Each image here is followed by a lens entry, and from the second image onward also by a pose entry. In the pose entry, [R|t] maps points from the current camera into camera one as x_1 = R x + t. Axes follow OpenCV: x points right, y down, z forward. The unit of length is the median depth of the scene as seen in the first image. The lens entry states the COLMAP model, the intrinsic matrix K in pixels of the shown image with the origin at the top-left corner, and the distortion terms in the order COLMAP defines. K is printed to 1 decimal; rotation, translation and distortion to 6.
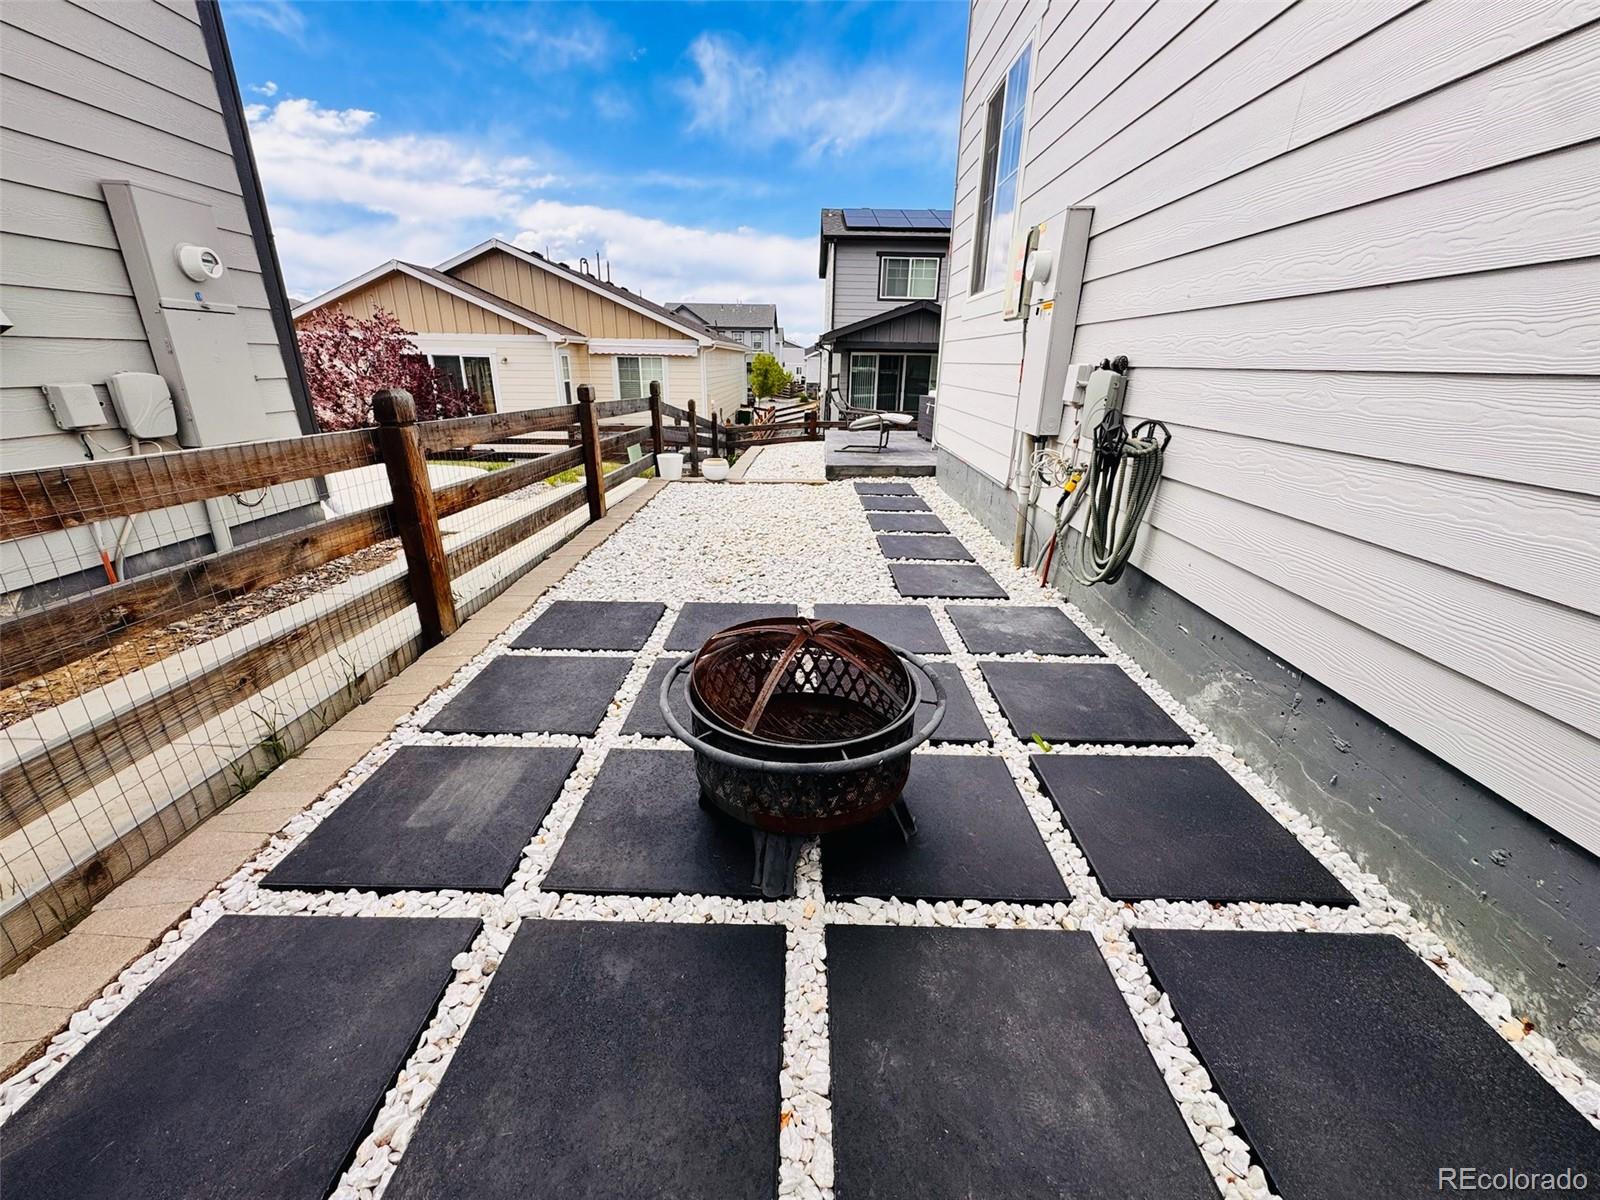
lens RADIAL K [[637.5, 0, 796.5], [0, 637.5, 600.9], [0, 0, 1]] dist [-0.004264, 0.000100]
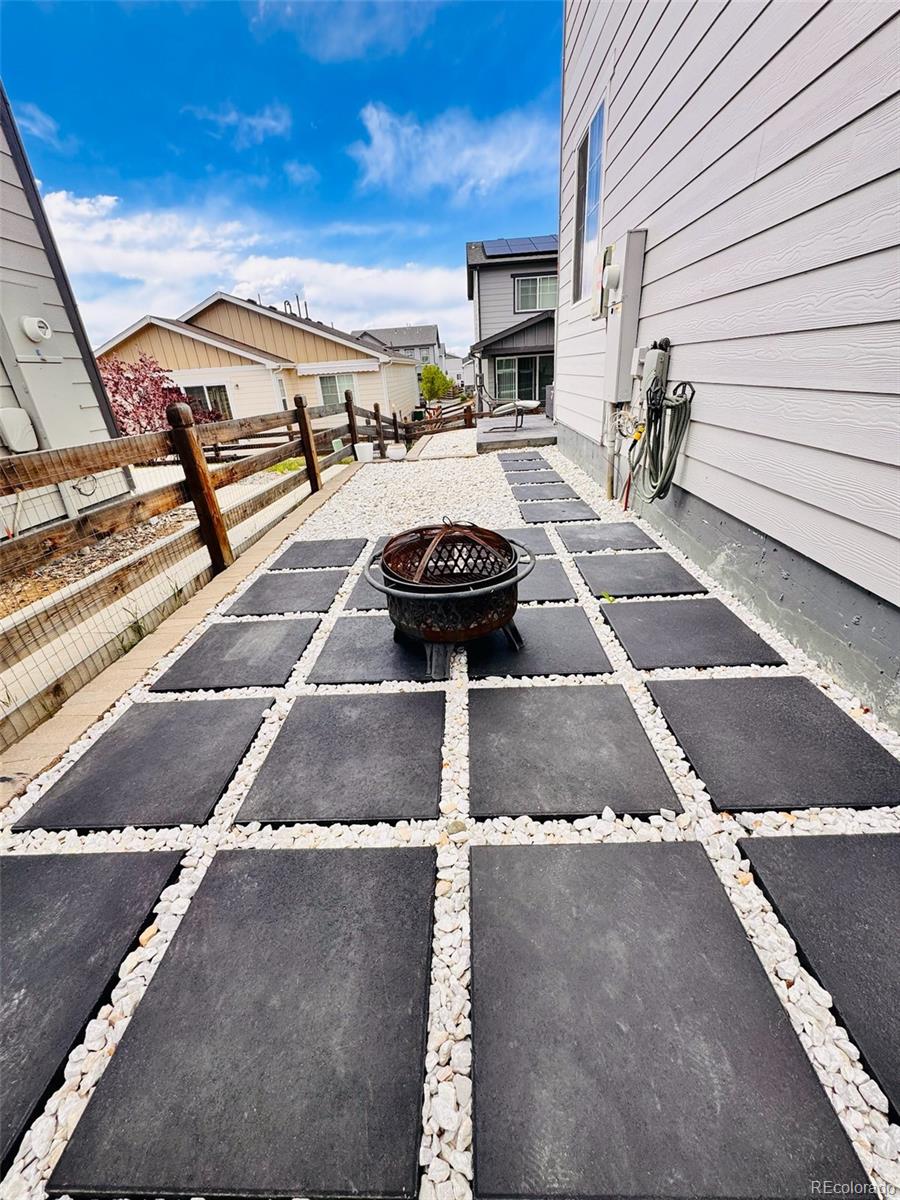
lens RADIAL K [[478.1, 0, 445.3], [0, 478.1, 600.7], [0, 0, 1]] dist [-0.004264, 0.000100]
pose [[0.996864, -0.058890, -0.052856, 0.047453], [0.063412, 0.994064, 0.088407, 0.104749], [0.047335, -0.091481, 0.994681, -0.200932]]
